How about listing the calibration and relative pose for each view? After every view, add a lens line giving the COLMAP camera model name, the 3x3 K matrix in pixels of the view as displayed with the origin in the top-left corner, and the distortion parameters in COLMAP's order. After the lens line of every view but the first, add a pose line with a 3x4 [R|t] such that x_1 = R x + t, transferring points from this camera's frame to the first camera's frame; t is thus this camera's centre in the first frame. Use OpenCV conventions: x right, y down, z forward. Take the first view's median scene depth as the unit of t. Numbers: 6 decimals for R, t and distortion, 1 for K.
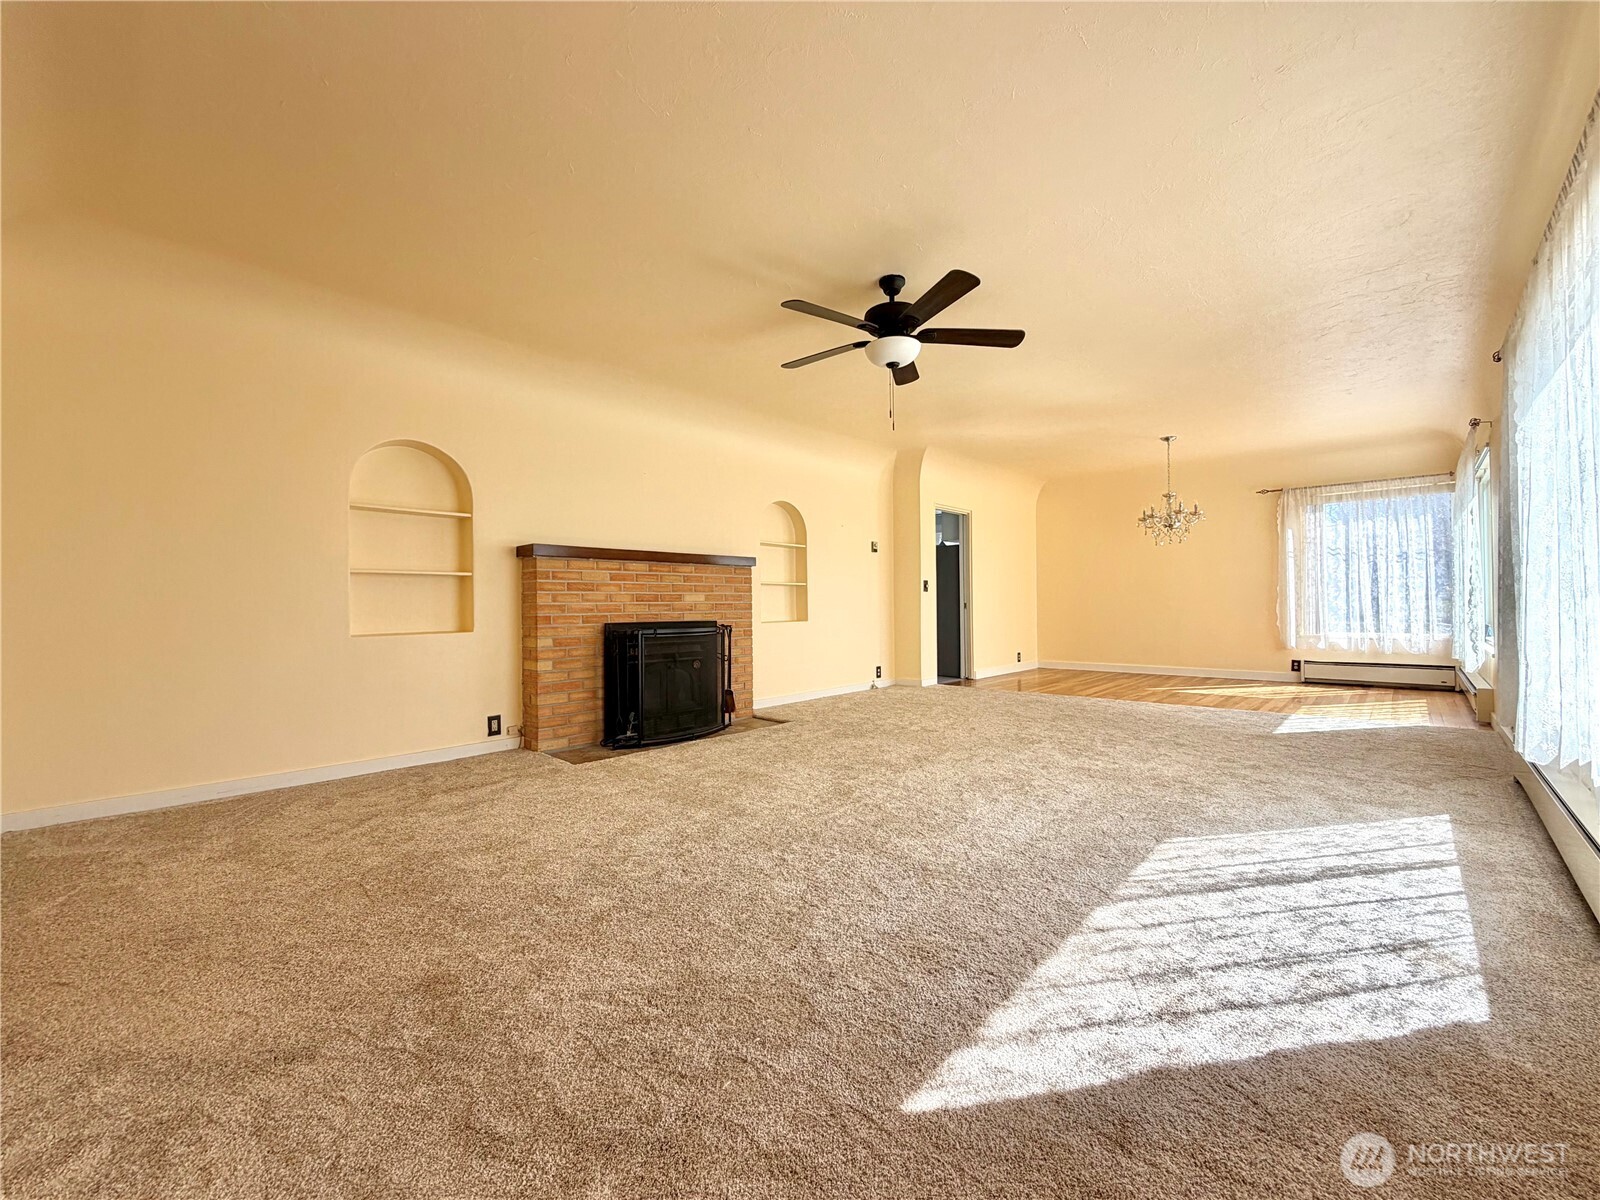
lens RADIAL K [[638.3, 0, 797.9], [0, 638.3, 601.4], [0, 0, 1]] dist [-0.000721, -0.000031]
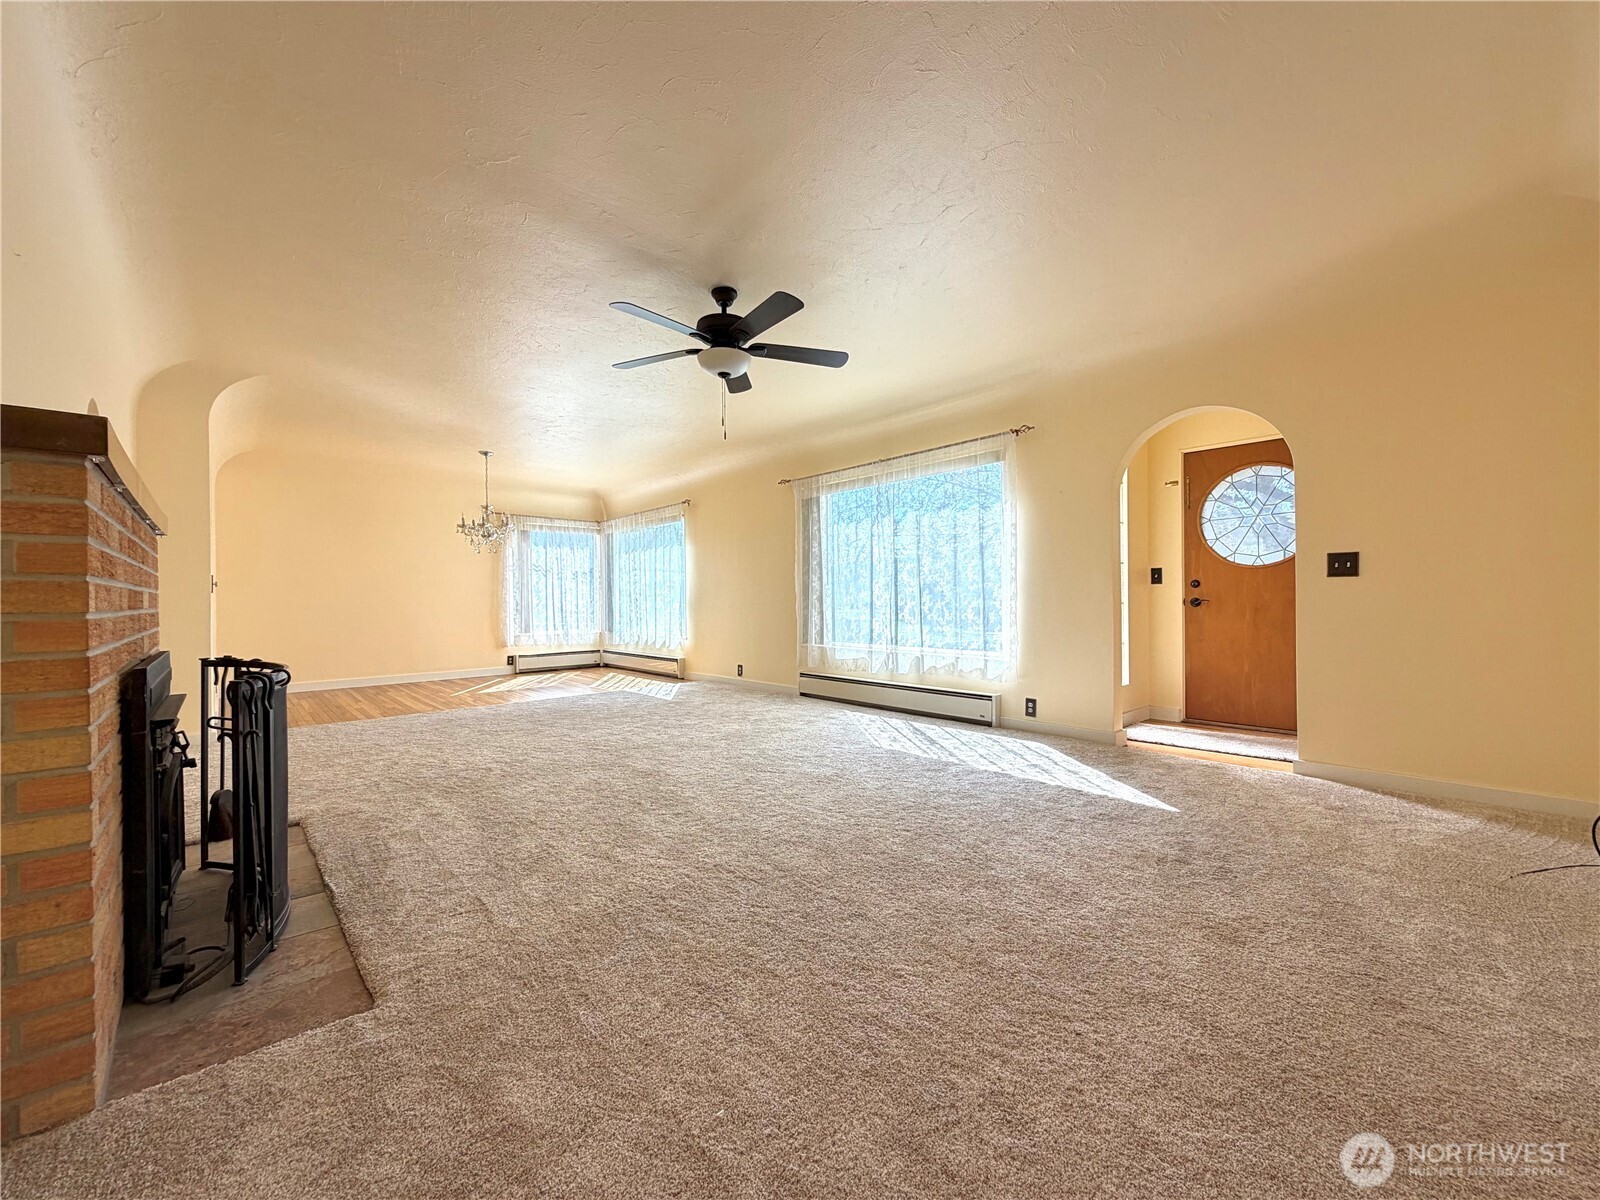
lens RADIAL K [[638.3, 0, 797.9], [0, 638.3, 601.4], [0, 0, 1]] dist [-0.000721, -0.000031]
pose [[0.075159, 0.007112, 0.997146, -0.609819], [0.002961, 0.999969, -0.007356, -0.001171], [-0.997167, 0.003506, 0.075136, 0.574836]]
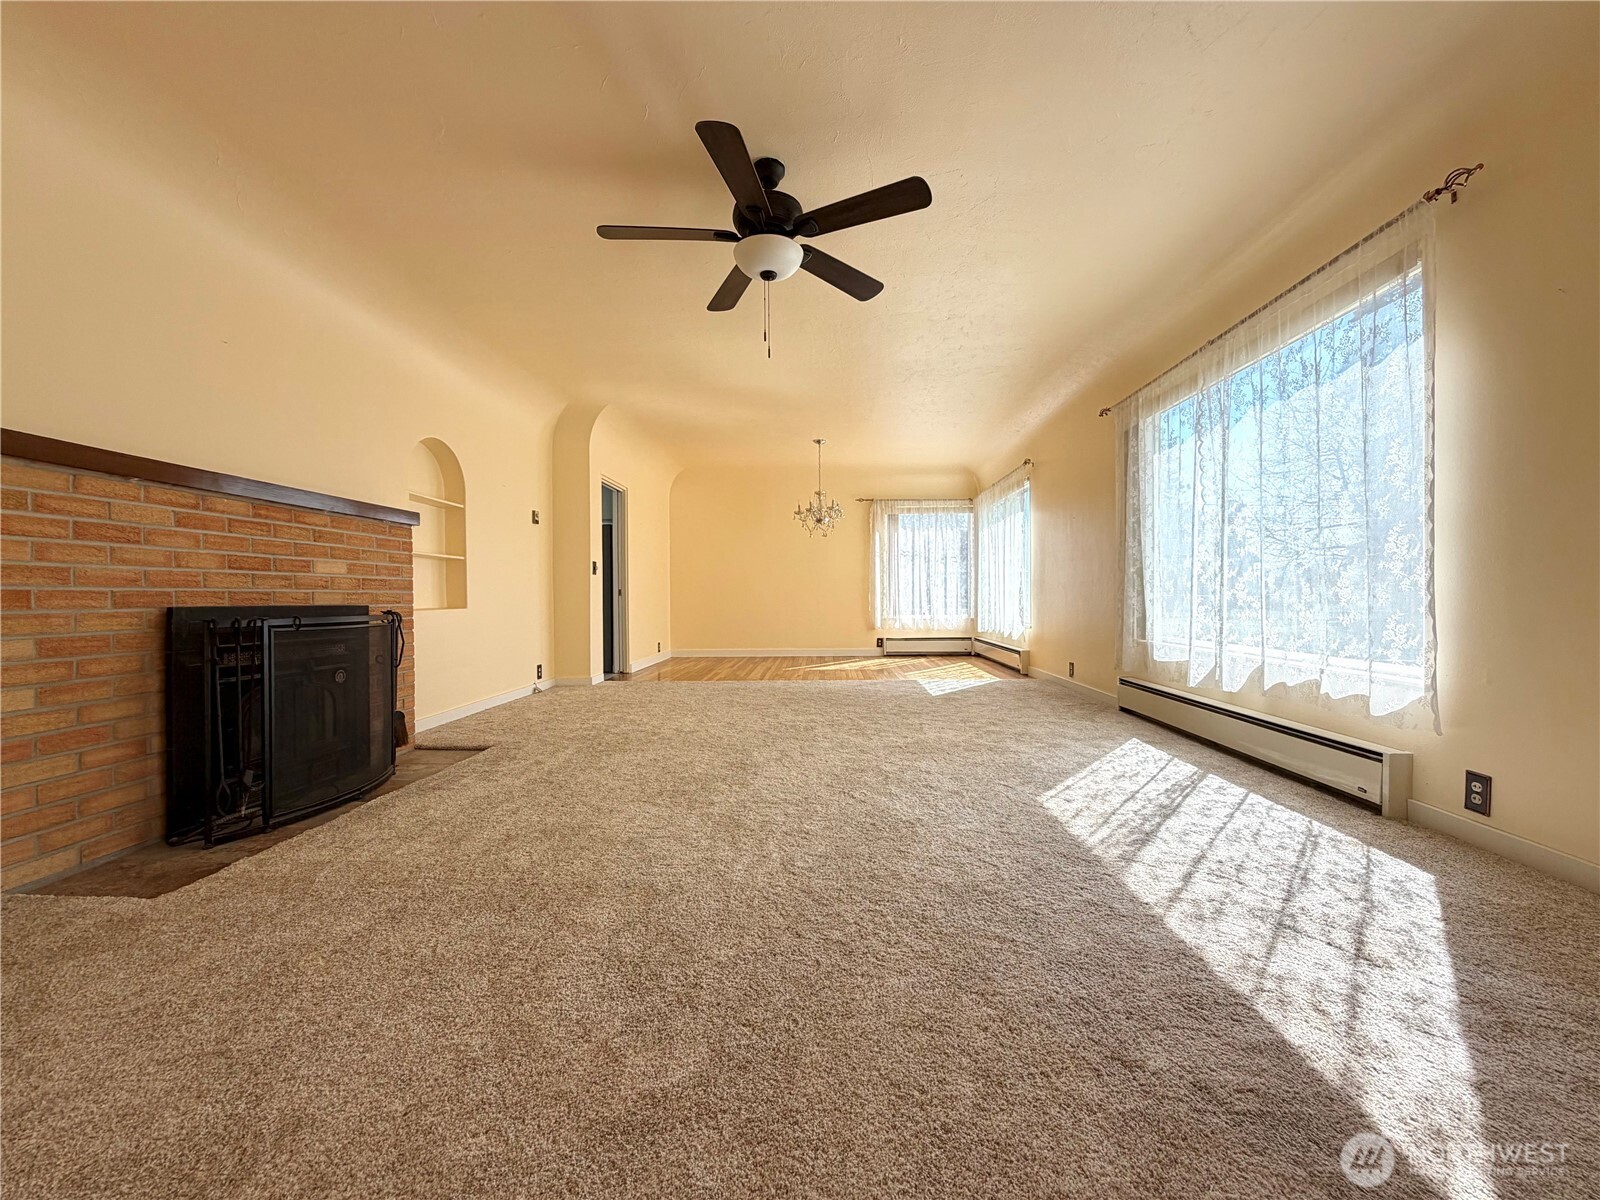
lens RADIAL K [[638.3, 0, 797.9], [0, 638.3, 601.4], [0, 0, 1]] dist [-0.000721, -0.000031]
pose [[0.753938, 0.000431, 0.656945, -0.246761], [-0.005359, 0.999971, 0.005494, 0.022739], [-0.656923, -0.007663, 0.753918, 0.264912]]
